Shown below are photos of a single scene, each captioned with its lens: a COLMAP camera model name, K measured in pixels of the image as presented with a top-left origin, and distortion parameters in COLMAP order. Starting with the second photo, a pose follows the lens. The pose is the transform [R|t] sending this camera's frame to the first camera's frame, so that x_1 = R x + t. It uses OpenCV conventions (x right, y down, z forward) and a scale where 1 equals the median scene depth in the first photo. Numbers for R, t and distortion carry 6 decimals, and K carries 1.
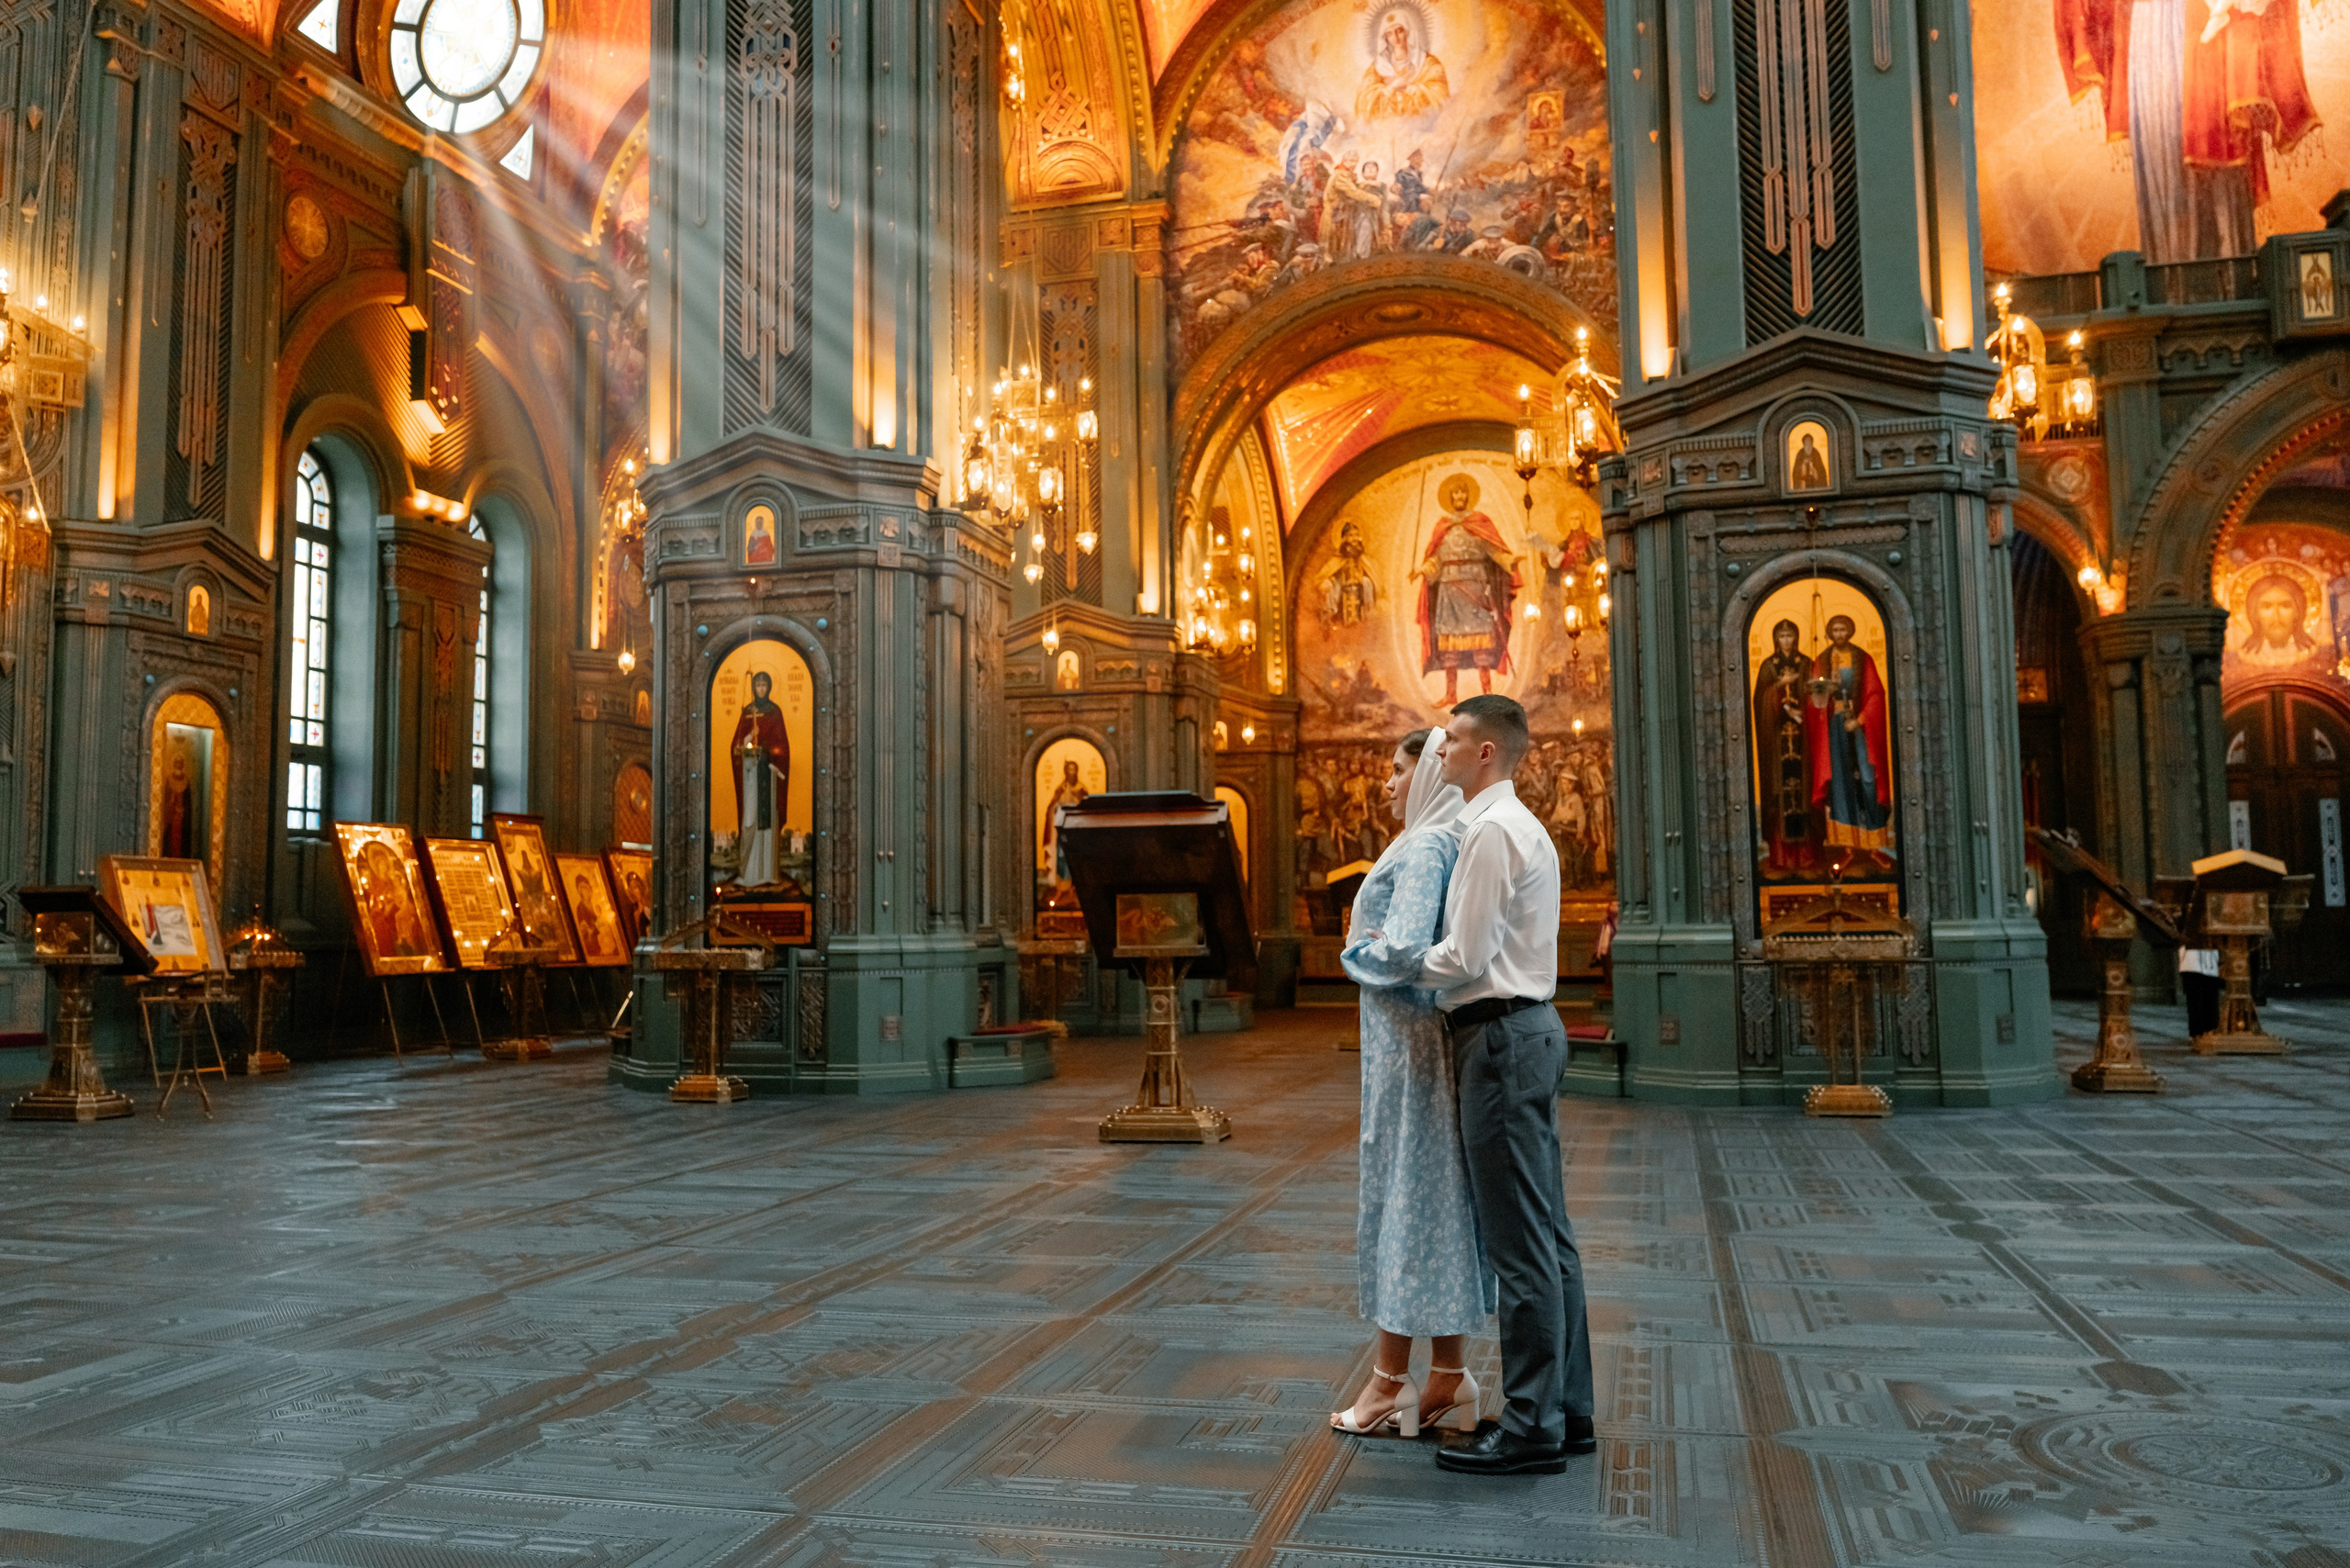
lens RADIAL K [[1856.0, 0, 1427.9], [0, 1856.0, 836.7], [0, 0, 1]] dist [0.004726, -0.033256]
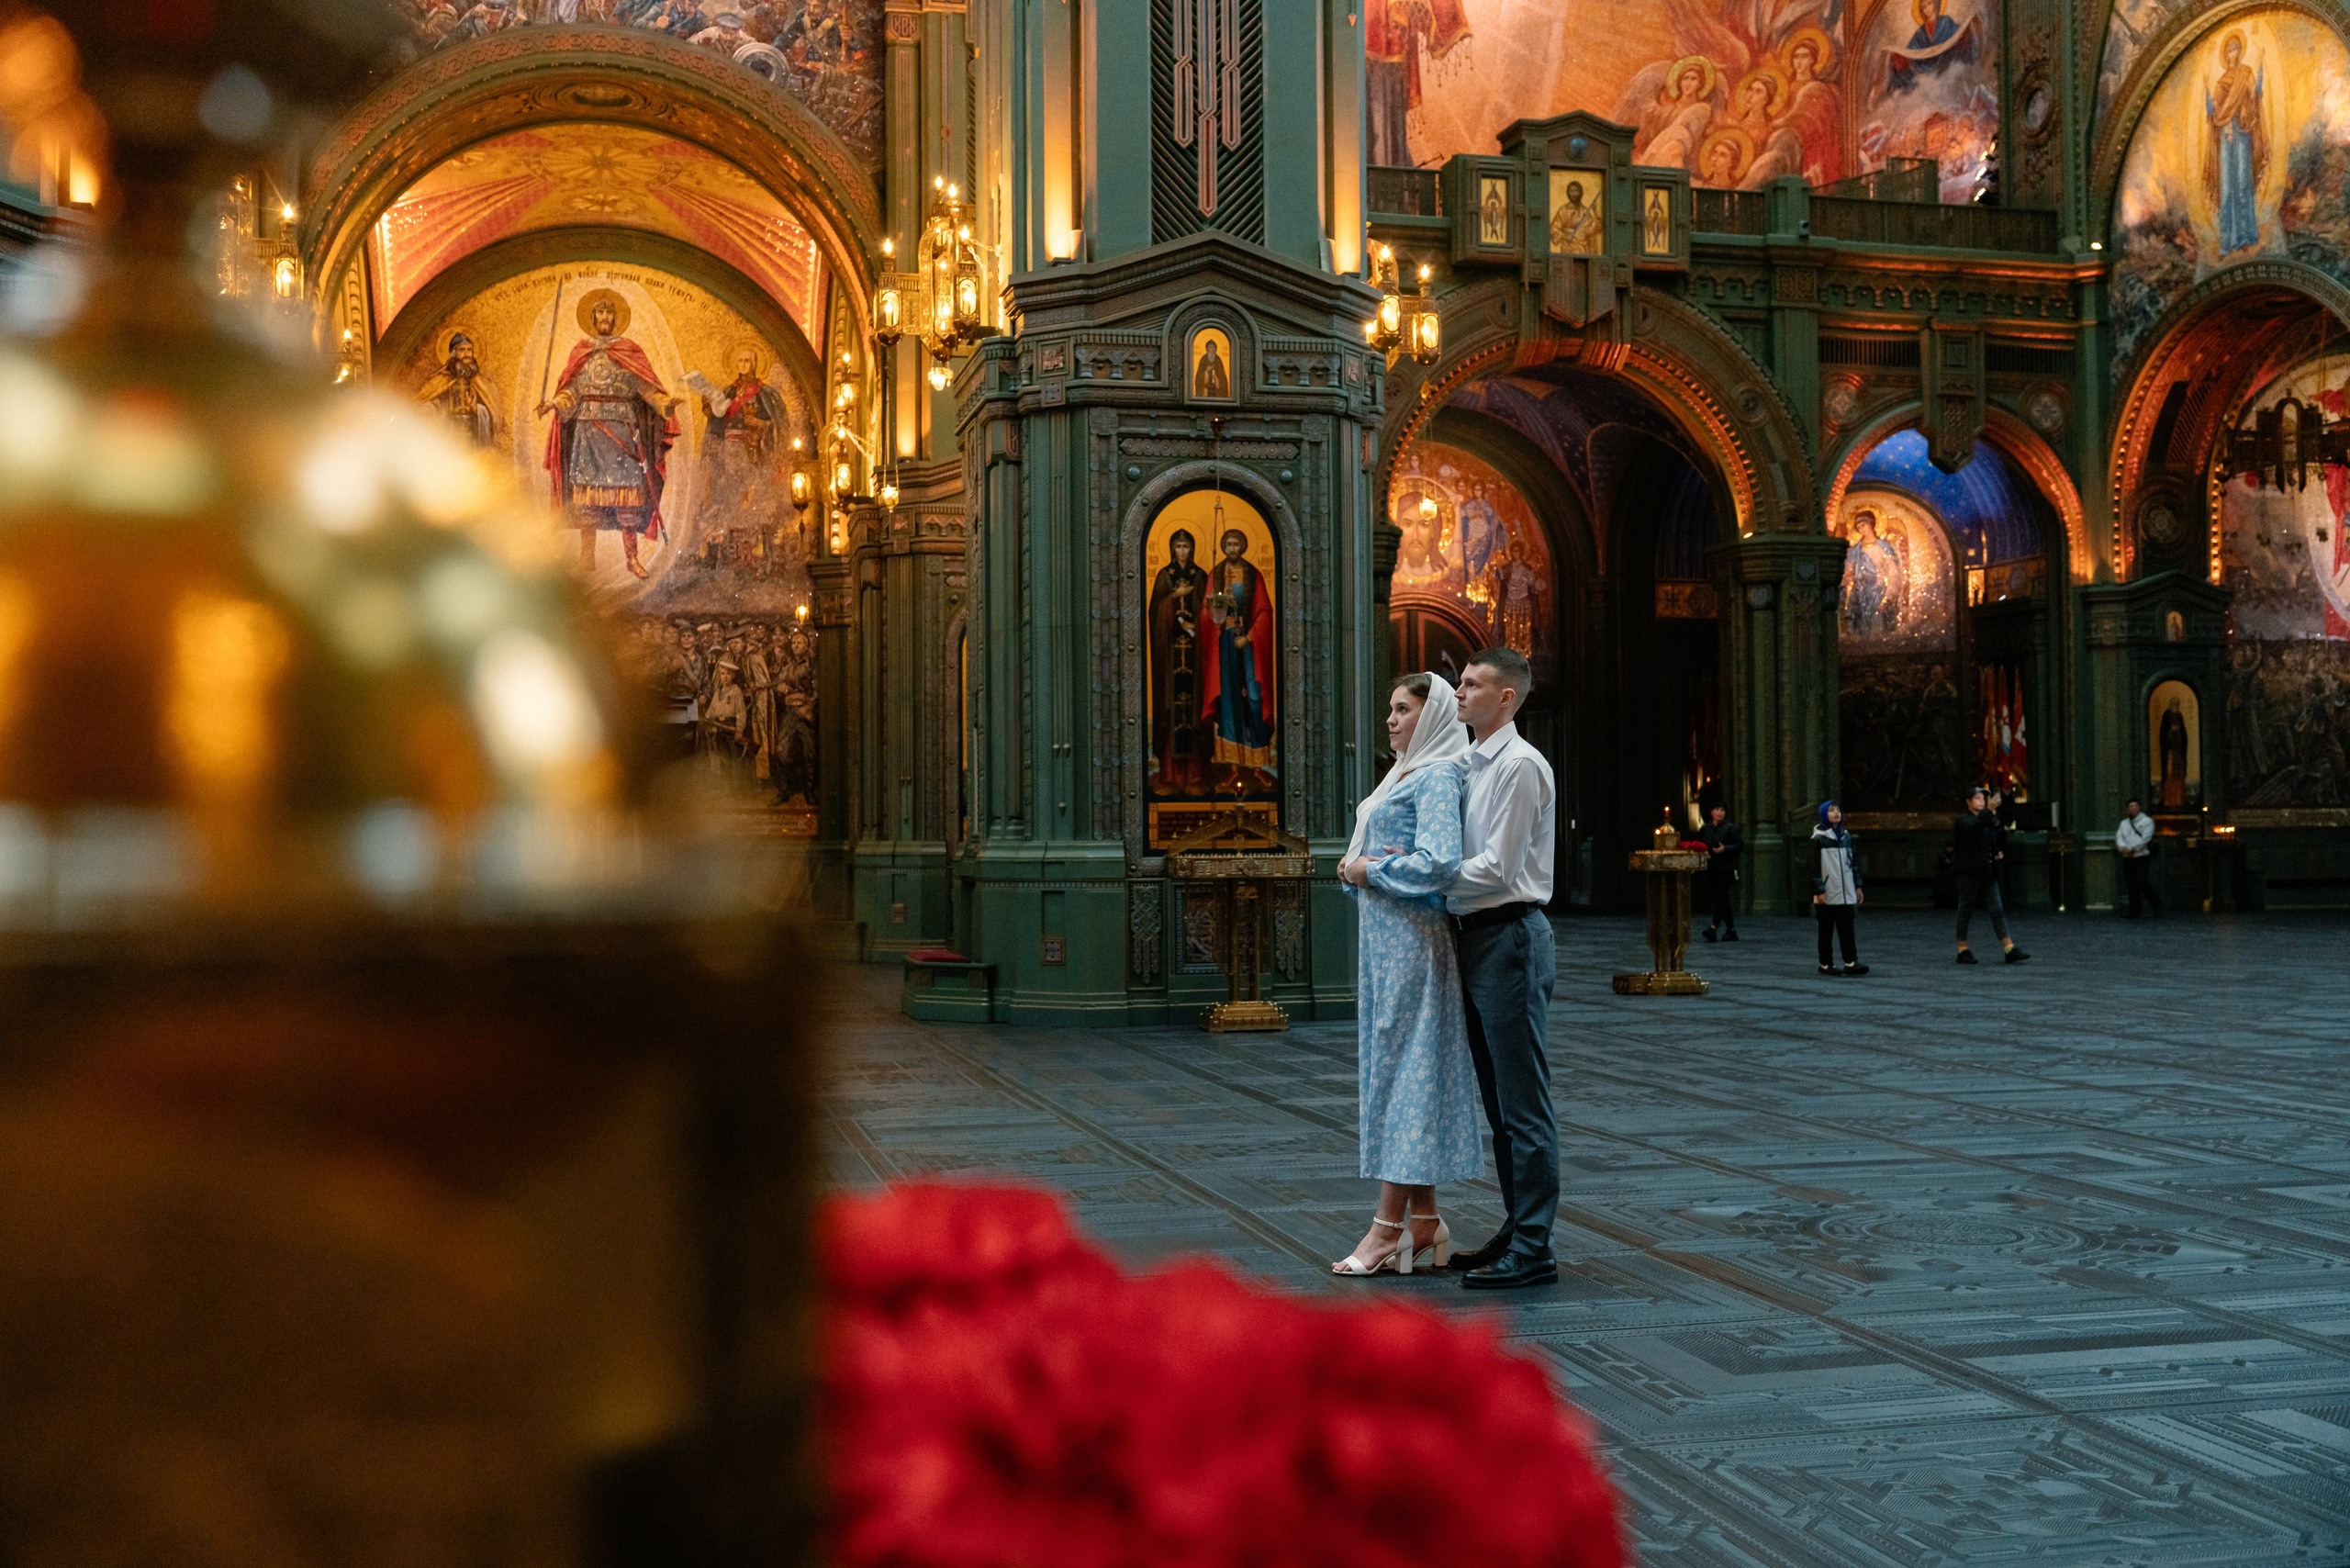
lens RADIAL K [[2490.8, 0, 1181.8], [0, 2490.8, 882.3], [0, 0, 1]] dist [0.012934, -0.047392]
pose [[0.862955, -0.000347, 0.505281, -0.468214], [-0.031875, 0.997971, 0.055124, -0.004114], [-0.504275, -0.063675, 0.861192, -0.139101]]
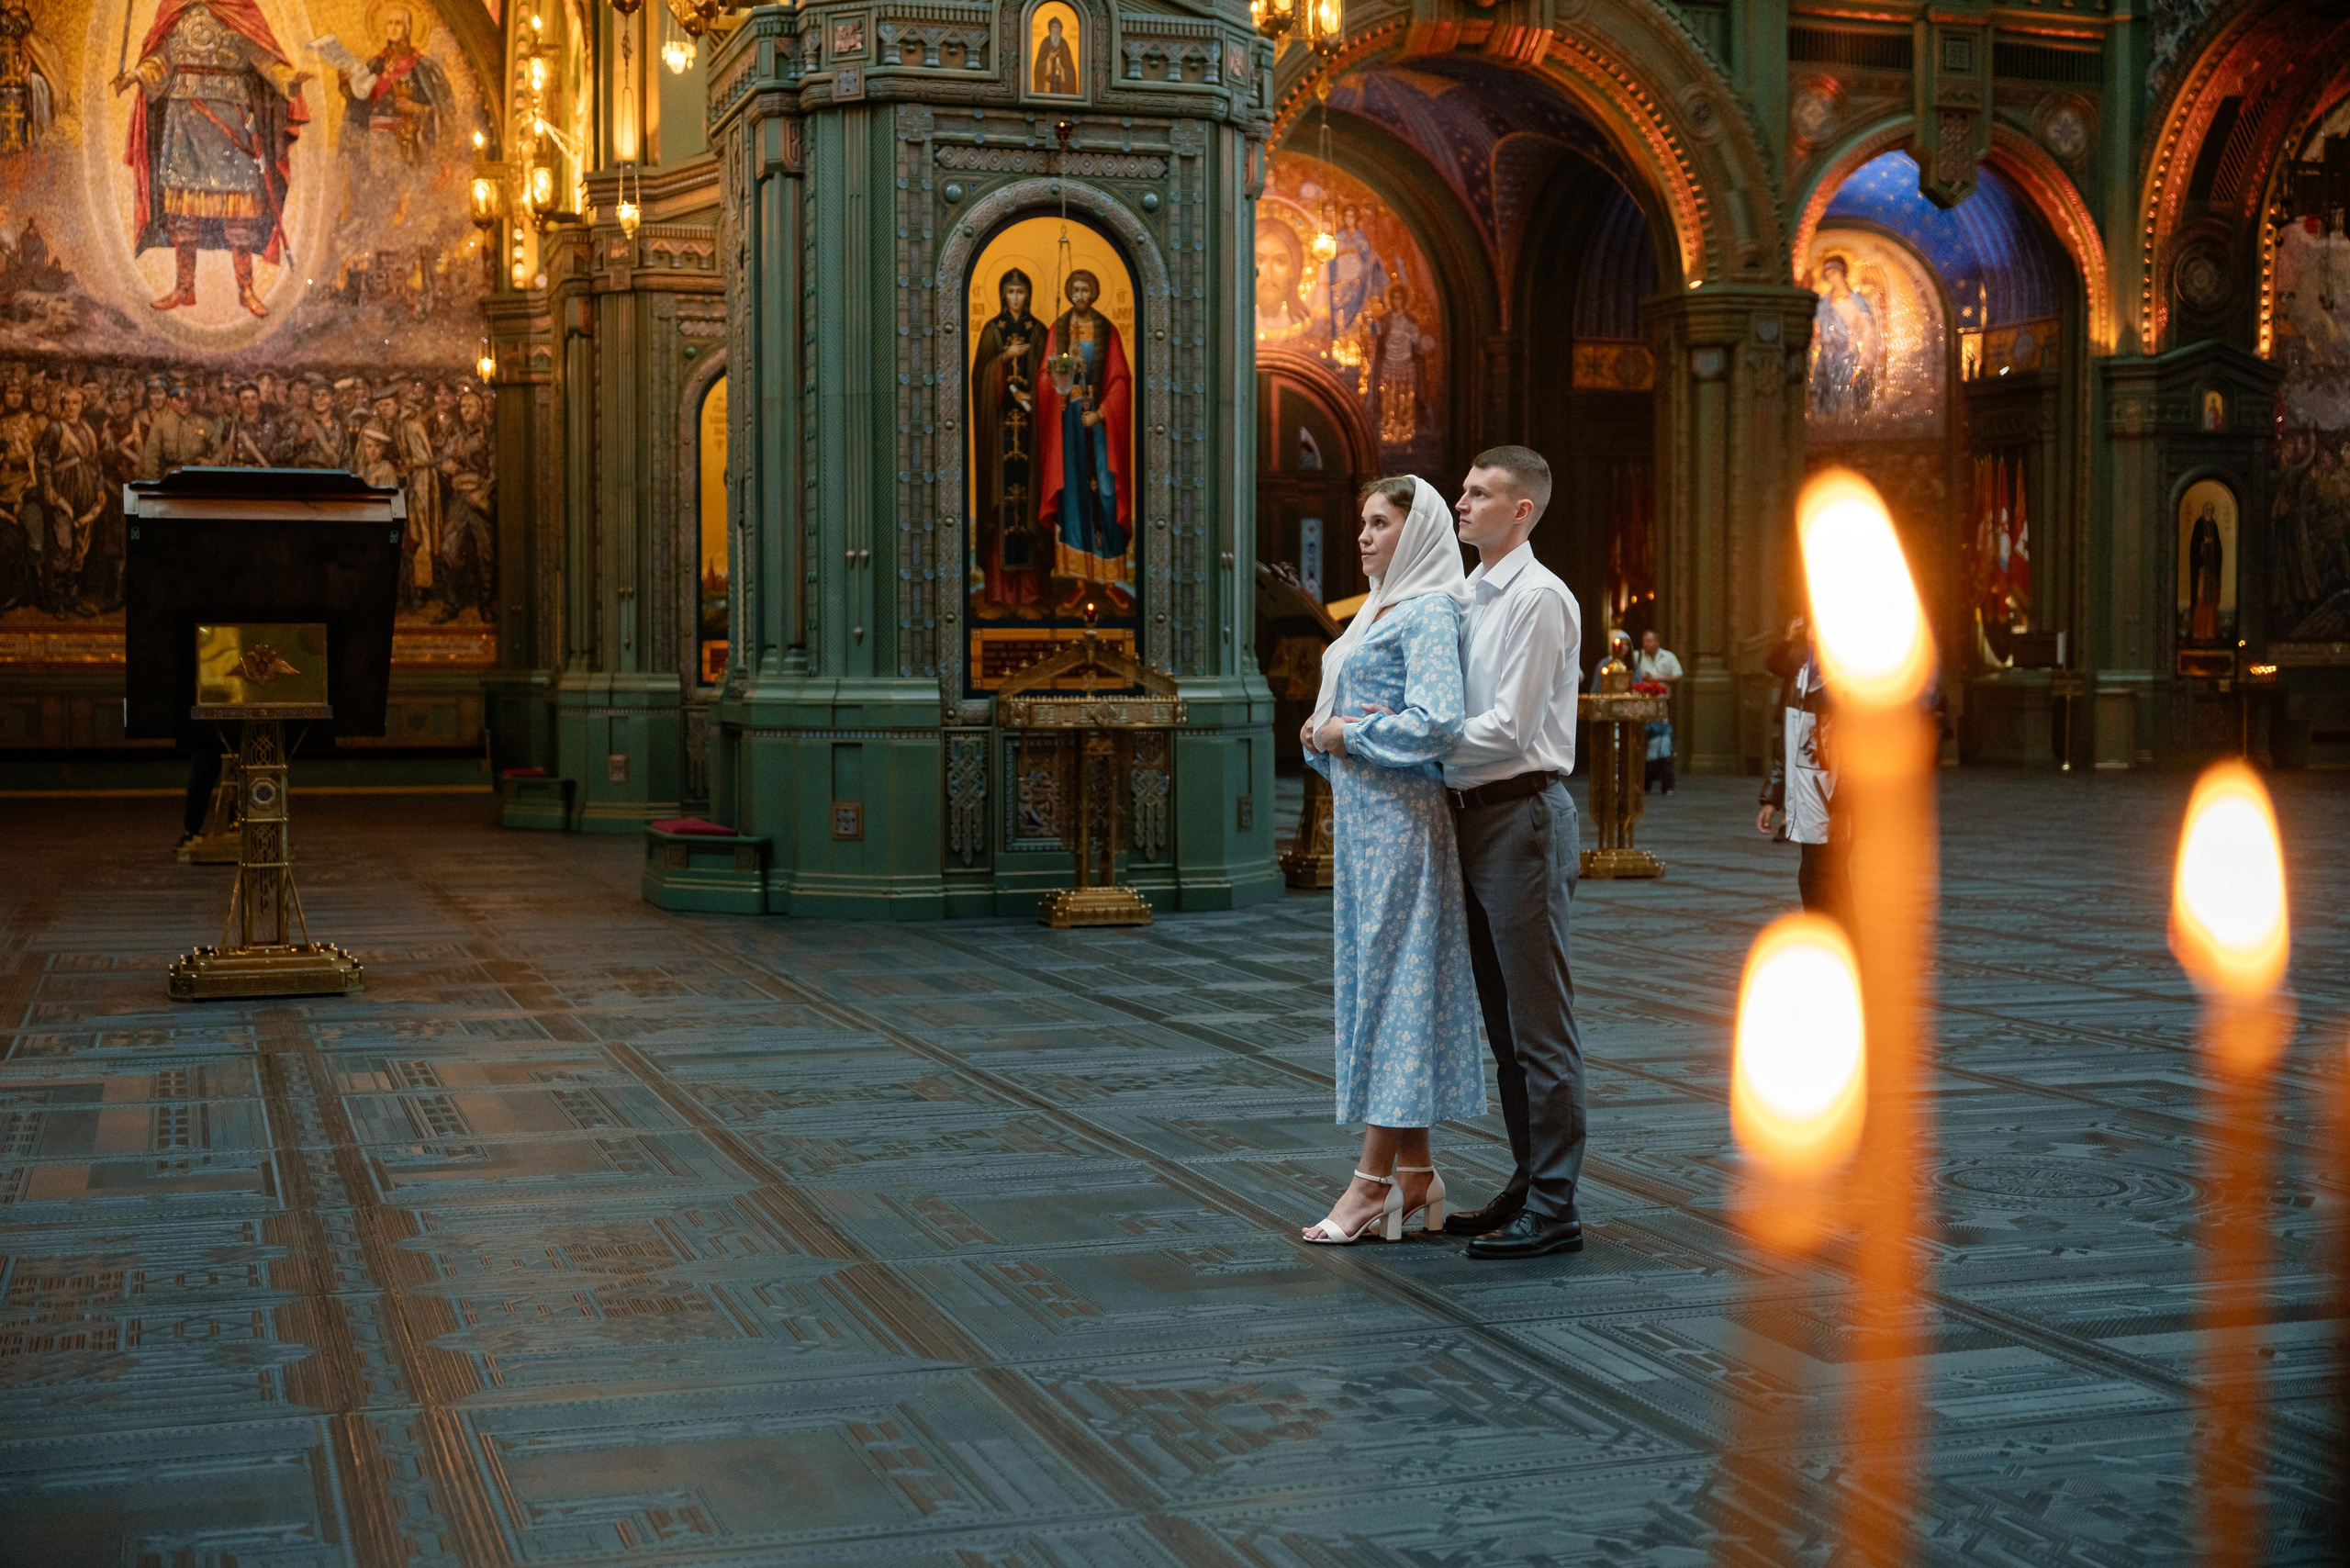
lens RADIAL K [[3247.7, 0, 1175.0], [0, 3247.7, 980.9], [0, 0, 1]] dist [-0.016129, 0.028838]
pose [[0.809482, -0.042482, 0.585605, -0.528647], [-0.044032, 0.990178, 0.132697, -0.009853], [-0.585491, -0.133201, 0.799661, -0.115720]]
